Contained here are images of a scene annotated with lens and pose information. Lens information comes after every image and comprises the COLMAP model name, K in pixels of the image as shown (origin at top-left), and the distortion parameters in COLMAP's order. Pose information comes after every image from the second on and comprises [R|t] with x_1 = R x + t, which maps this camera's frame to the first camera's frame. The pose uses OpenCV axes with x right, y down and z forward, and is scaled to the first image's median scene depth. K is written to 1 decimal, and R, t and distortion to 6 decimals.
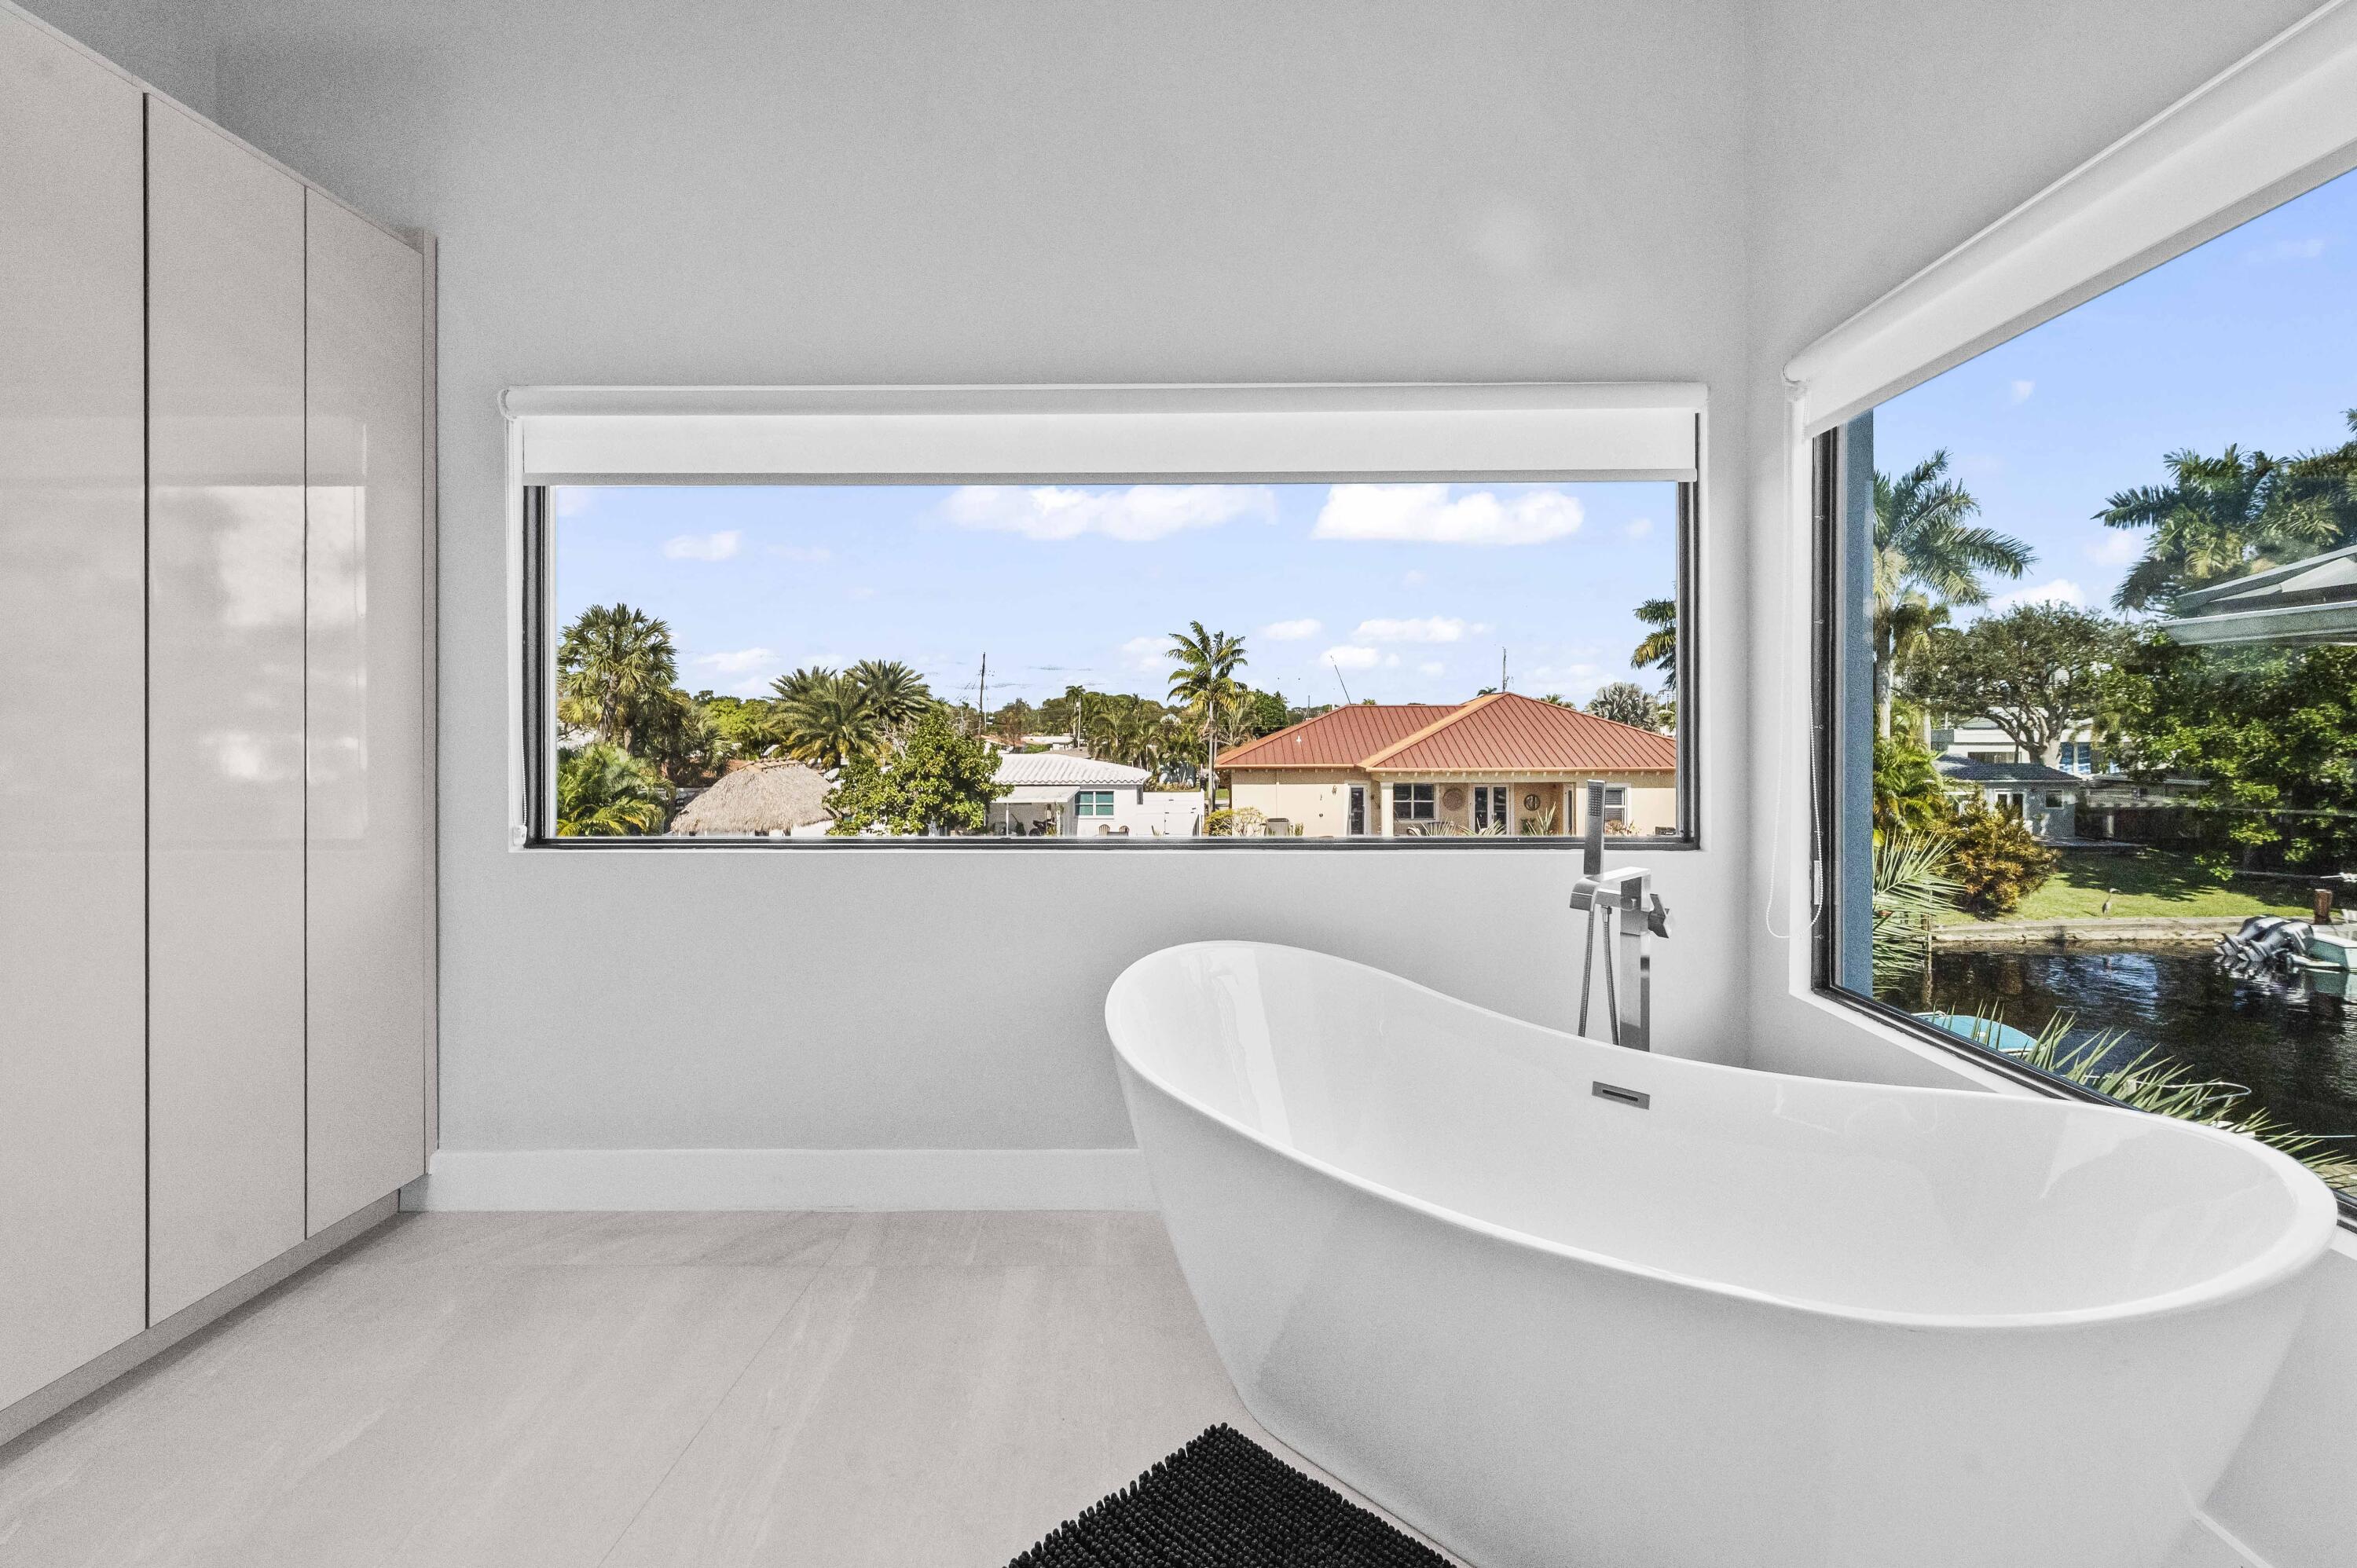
lens RADIAL K [[949.4, 0, 1236.3], [0, 949.4, 737.6], [0, 0, 1]] dist [-0.004788, -0.000192]
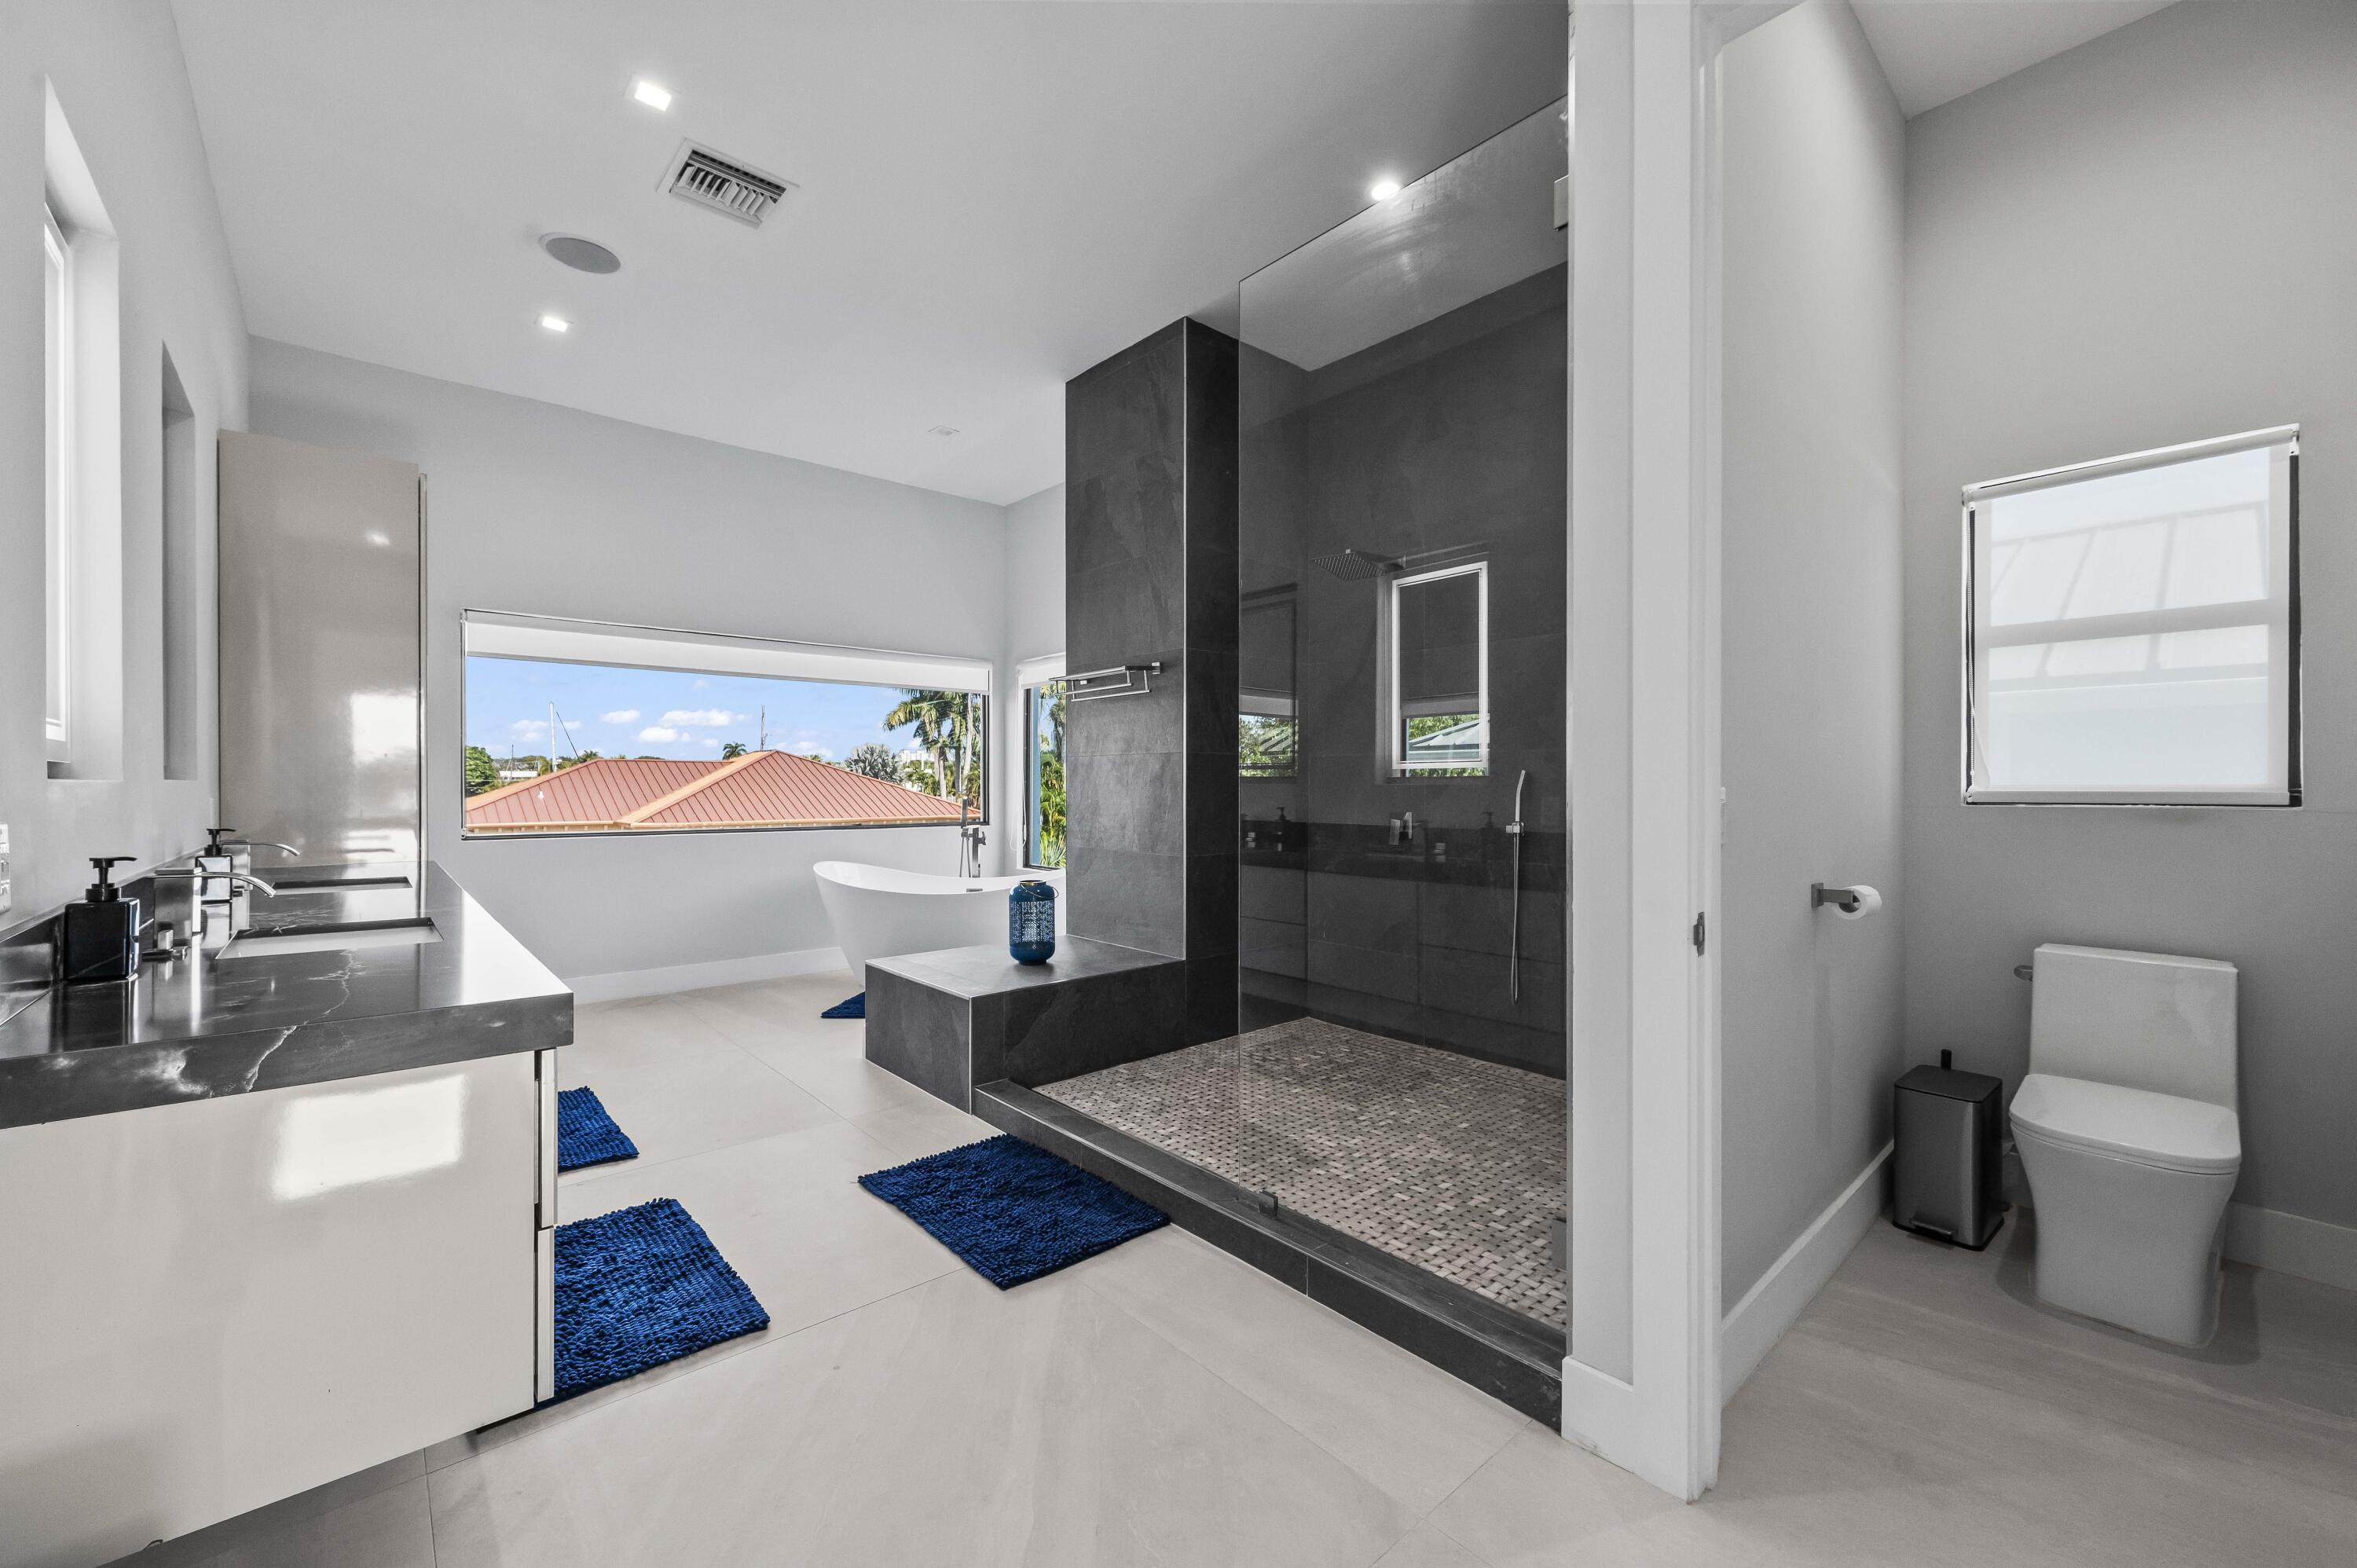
lens RADIAL K [[949.4, 0, 1185.2], [0, 949.4, 787.3], [0, 0, 1]] dist [-0.004788, -0.000192]
pose [[0.755713, 0.001570, 0.654901, -0.067320], [0.003038, 0.999978, -0.005903, 0.001591], [-0.654896, 0.006451, 0.755692, -0.111165]]
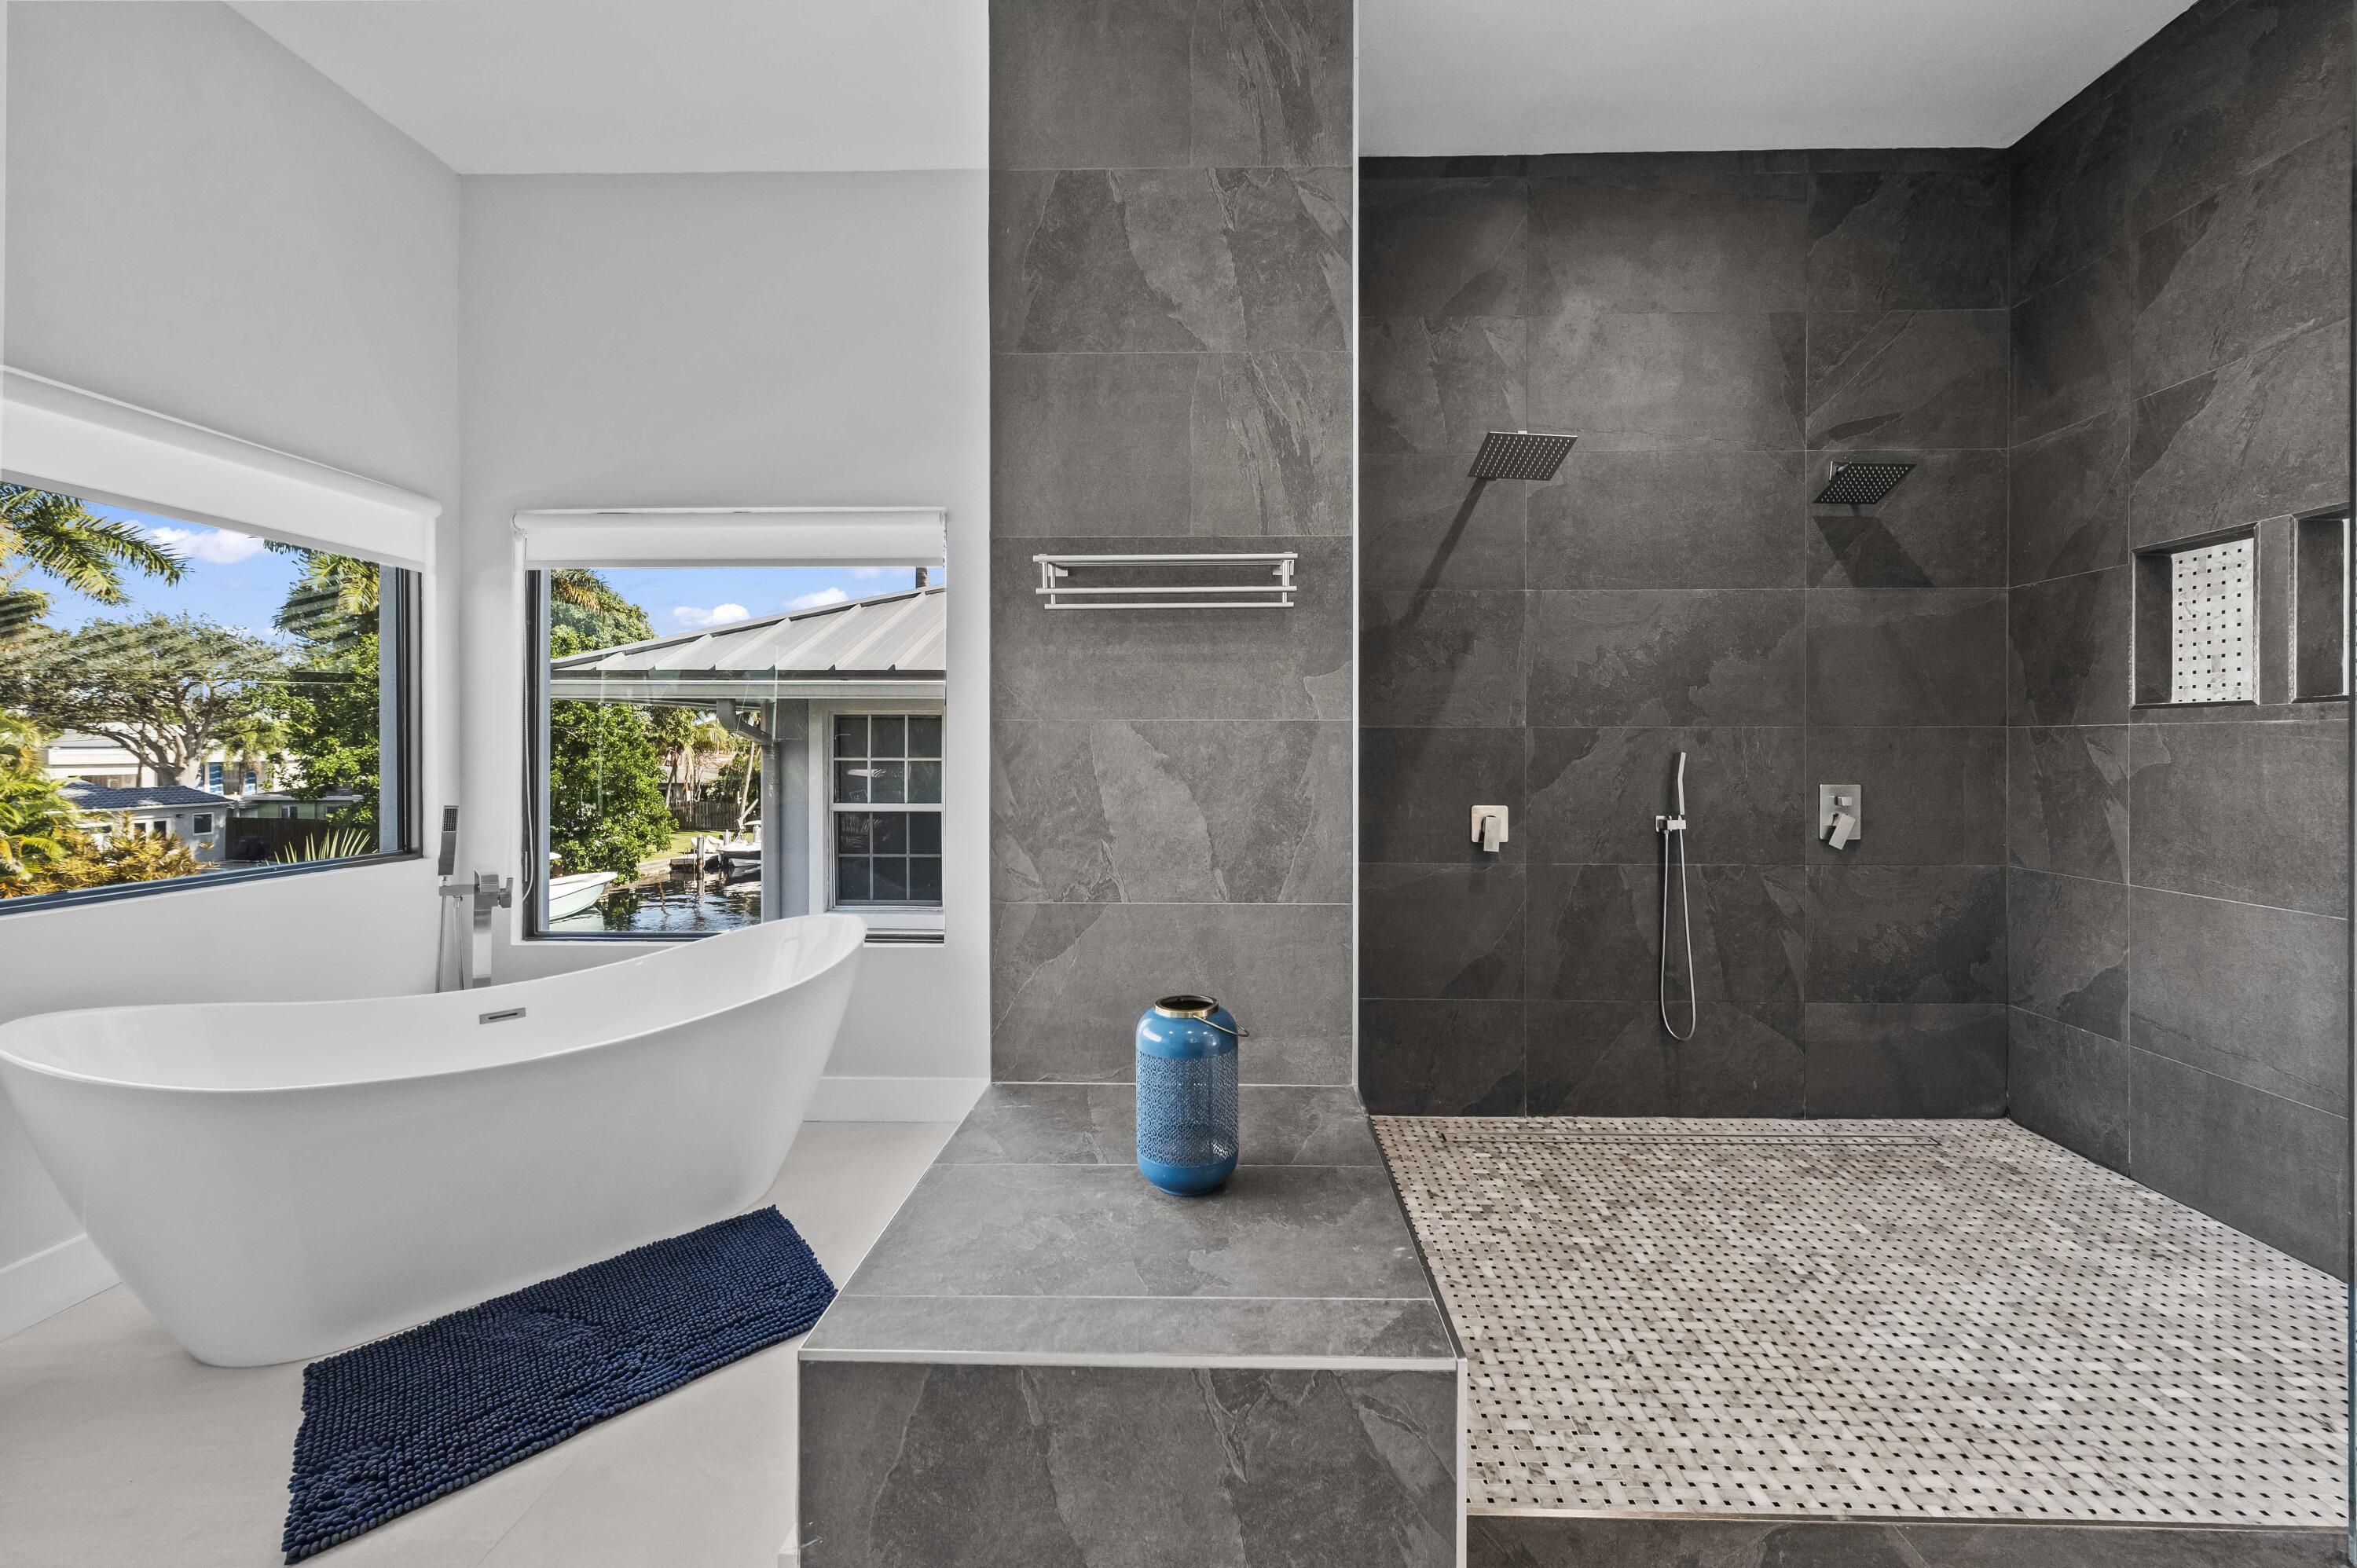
lens RADIAL K [[949.4, 0, 1184.4], [0, 949.4, 744.4], [0, 0, 1]] dist [-0.004788, -0.000192]
pose [[0.029308, 0.003771, 0.999563, -0.056538], [0.008554, 0.999955, -0.004023, -0.001735], [-0.999534, 0.008668, 0.029274, -0.005477]]
